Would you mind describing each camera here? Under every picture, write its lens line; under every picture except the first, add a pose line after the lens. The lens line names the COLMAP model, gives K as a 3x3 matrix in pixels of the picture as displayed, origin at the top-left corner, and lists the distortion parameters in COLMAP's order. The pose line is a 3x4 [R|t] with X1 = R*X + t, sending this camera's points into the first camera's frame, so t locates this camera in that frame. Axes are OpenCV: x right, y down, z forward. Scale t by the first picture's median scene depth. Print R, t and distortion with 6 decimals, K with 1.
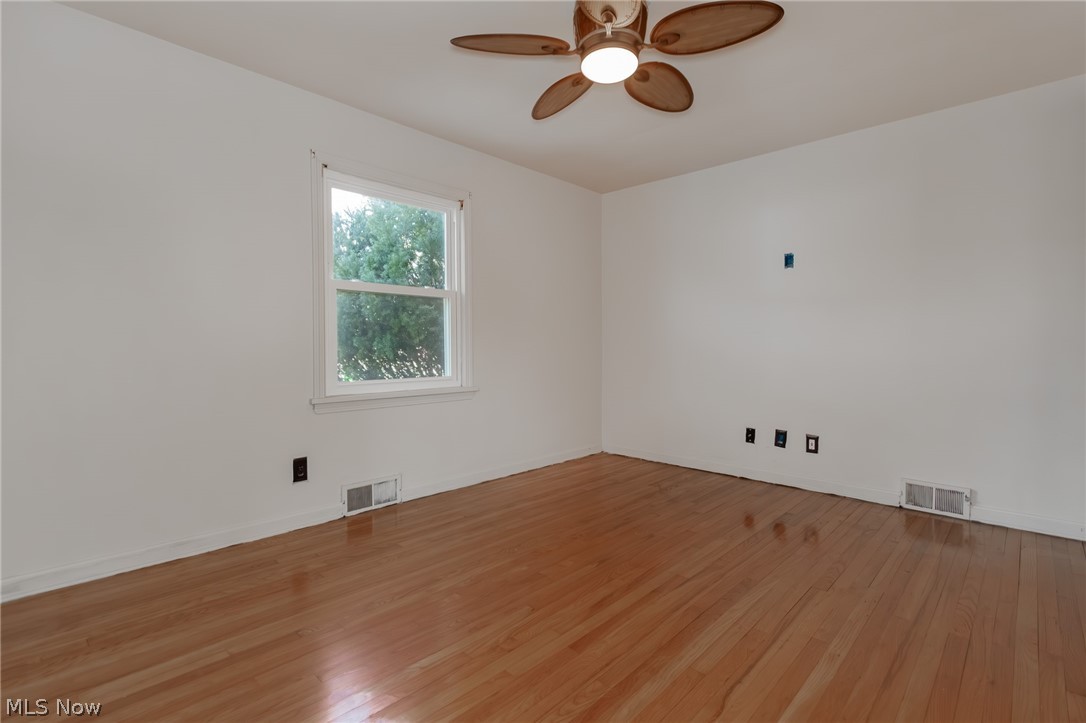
lens RADIAL K [[508.1, 0, 532.1], [0, 508.1, 349.3], [0, 0, 1]] dist [-0.000921, -0.000225]
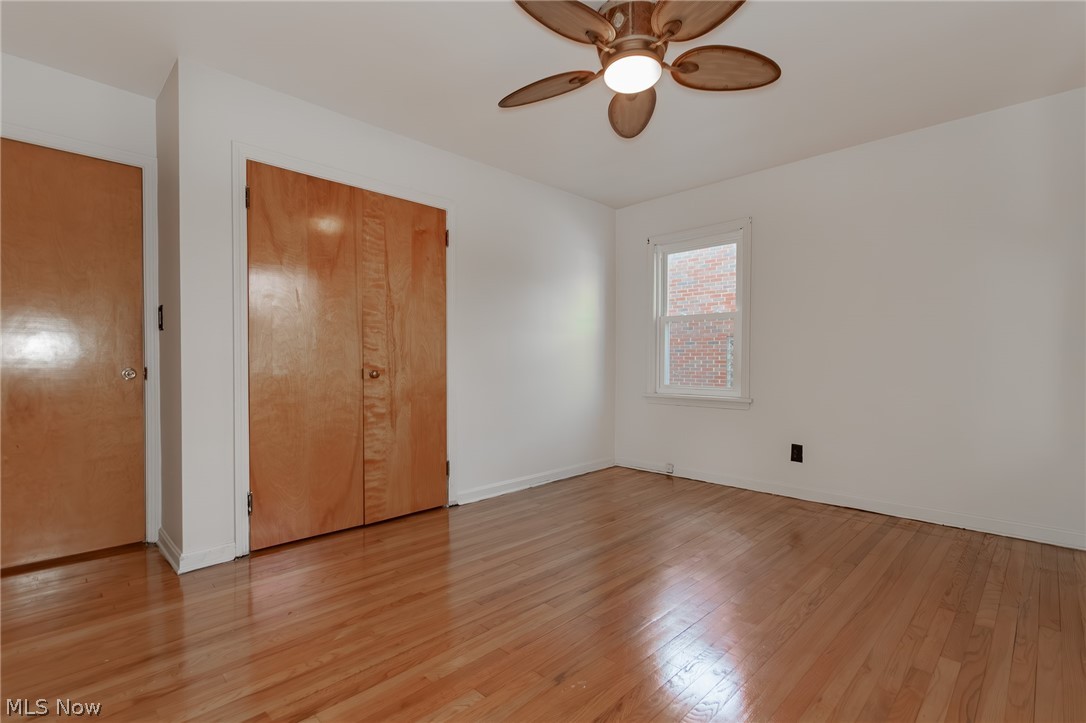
lens RADIAL K [[504.0, 0, 533.7], [0, 504.0, 363.5], [0, 0, 1]] dist [0.000562, 0.000142]
pose [[-0.999694, -0.000045, 0.024732, 0.312108], [0.000154, 0.999968, 0.008057, -0.001796], [-0.024732, 0.008058, -0.999662, 1.975997]]
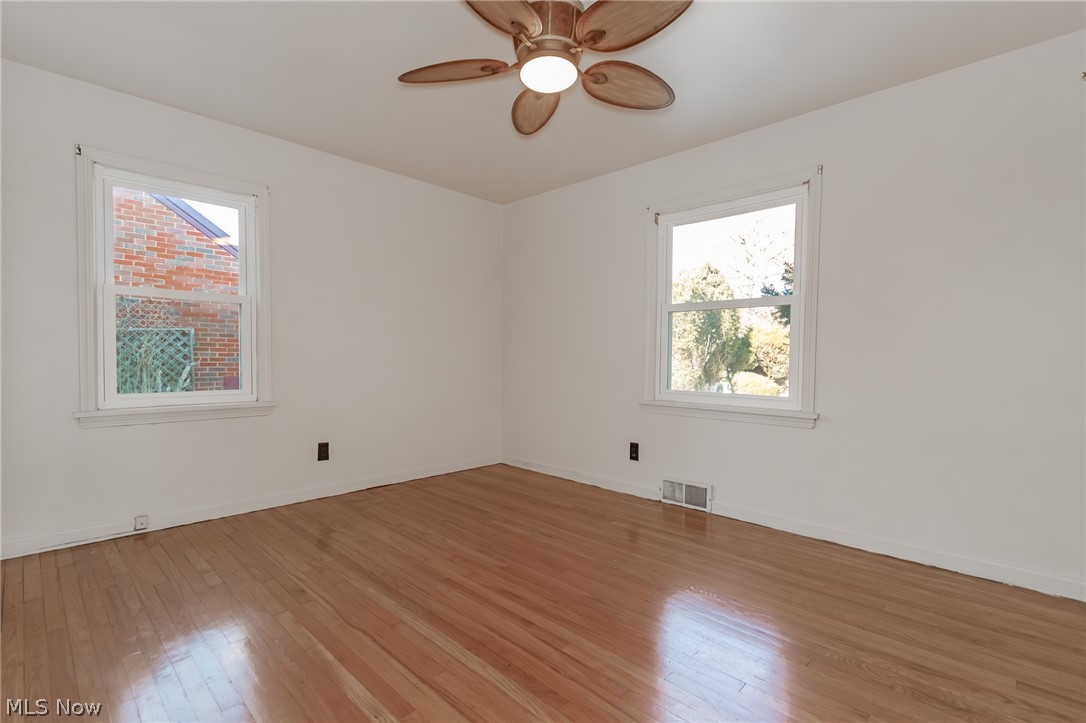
lens RADIAL K [[502.0, 0, 547.0], [0, 502.0, 370.0], [0, 0, 1]] dist [0.007316, -0.000388]
pose [[0.008763, 0.032934, -0.999419, 1.123637], [-0.017318, 0.999313, 0.032779, -0.023188], [0.999812, 0.017021, 0.009328, 0.984582]]
